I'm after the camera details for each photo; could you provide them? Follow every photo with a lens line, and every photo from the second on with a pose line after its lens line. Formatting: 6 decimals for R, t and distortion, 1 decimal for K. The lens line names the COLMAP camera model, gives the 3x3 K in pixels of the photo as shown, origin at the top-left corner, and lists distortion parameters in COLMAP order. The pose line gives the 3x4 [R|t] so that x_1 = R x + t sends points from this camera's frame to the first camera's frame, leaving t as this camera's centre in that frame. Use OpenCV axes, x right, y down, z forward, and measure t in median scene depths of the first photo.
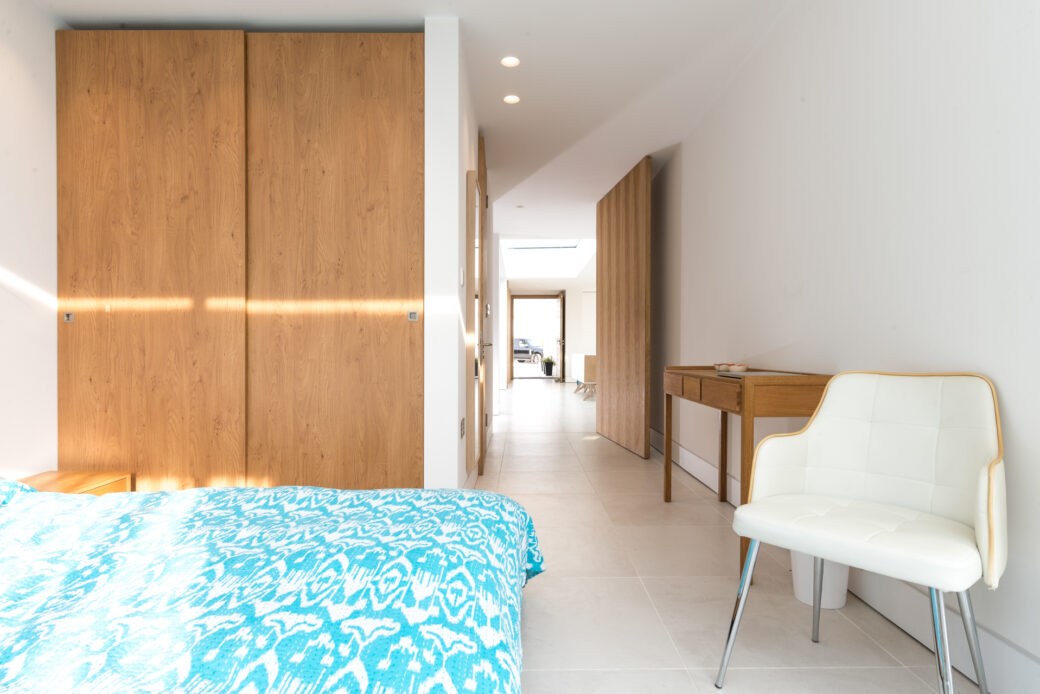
lens RADIAL K [[555.4, 0, 520.4], [0, 555.4, 350.2], [0, 0, 1]] dist [-0.005817, 0.003719]
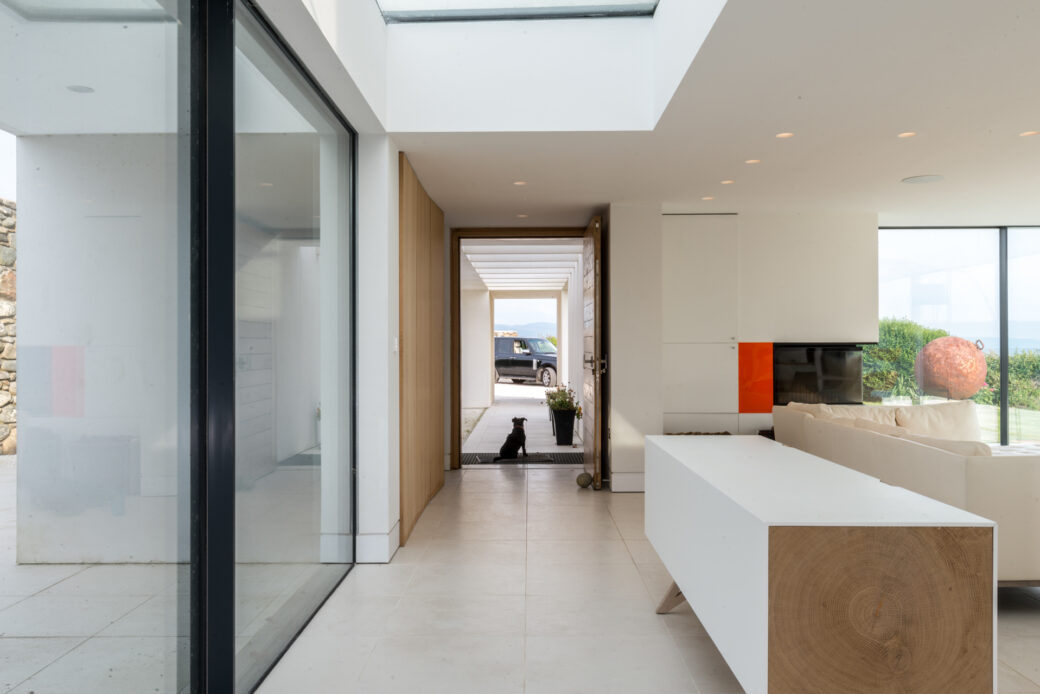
lens RADIAL K [[852.3, 0, 517.9], [0, 852.3, 342.9], [0, 0, 1]] dist [-0.001128, -0.002617]
pose [[0.999854, -0.008067, -0.015071, 0.026986], [0.007965, 0.999945, -0.006853, -0.021145], [0.015126, 0.006732, 0.999863, 0.386310]]
